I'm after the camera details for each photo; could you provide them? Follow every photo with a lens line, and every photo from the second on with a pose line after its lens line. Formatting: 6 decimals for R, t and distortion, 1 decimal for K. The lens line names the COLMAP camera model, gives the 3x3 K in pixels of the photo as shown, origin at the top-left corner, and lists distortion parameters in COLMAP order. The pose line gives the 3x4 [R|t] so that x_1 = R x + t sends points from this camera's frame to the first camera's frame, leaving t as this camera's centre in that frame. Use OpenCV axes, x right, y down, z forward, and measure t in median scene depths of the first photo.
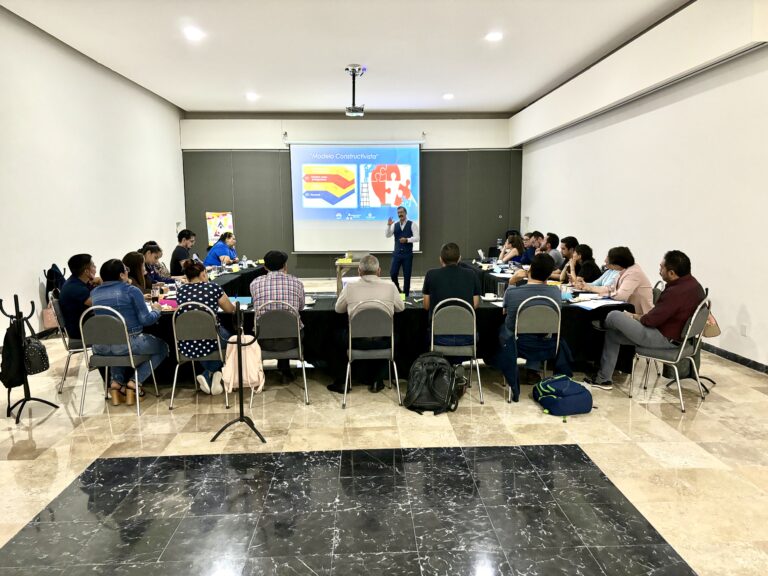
lens RADIAL K [[586.7, 0, 385.3], [0, 586.7, 286.5], [0, 0, 1]] dist [-0.002330, 0.000739]
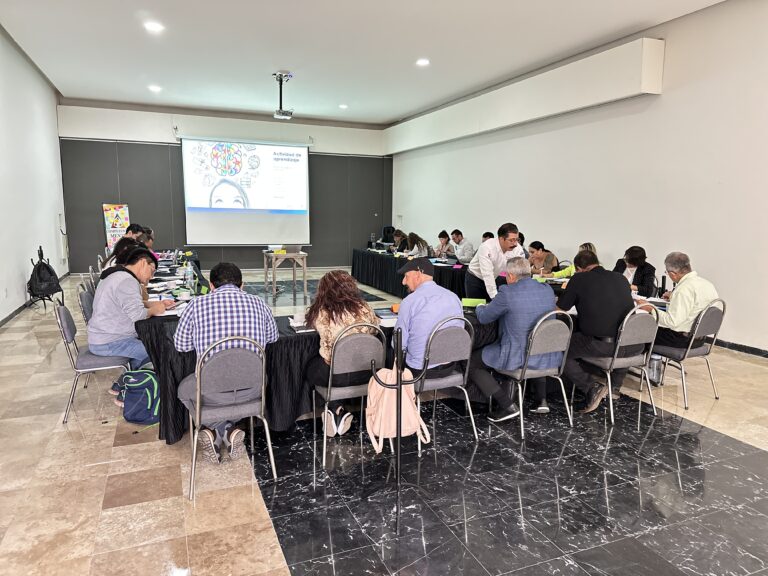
lens RADIAL K [[542.3, 0, 383.6], [0, 542.3, 288.7], [0, 0, 1]] dist [0.021076, -0.016714]
pose [[0.939716, -0.026940, 0.340893, -0.179349], [0.021438, 0.999572, 0.019899, 0.006044], [-0.341283, -0.011392, 0.939892, -0.010581]]
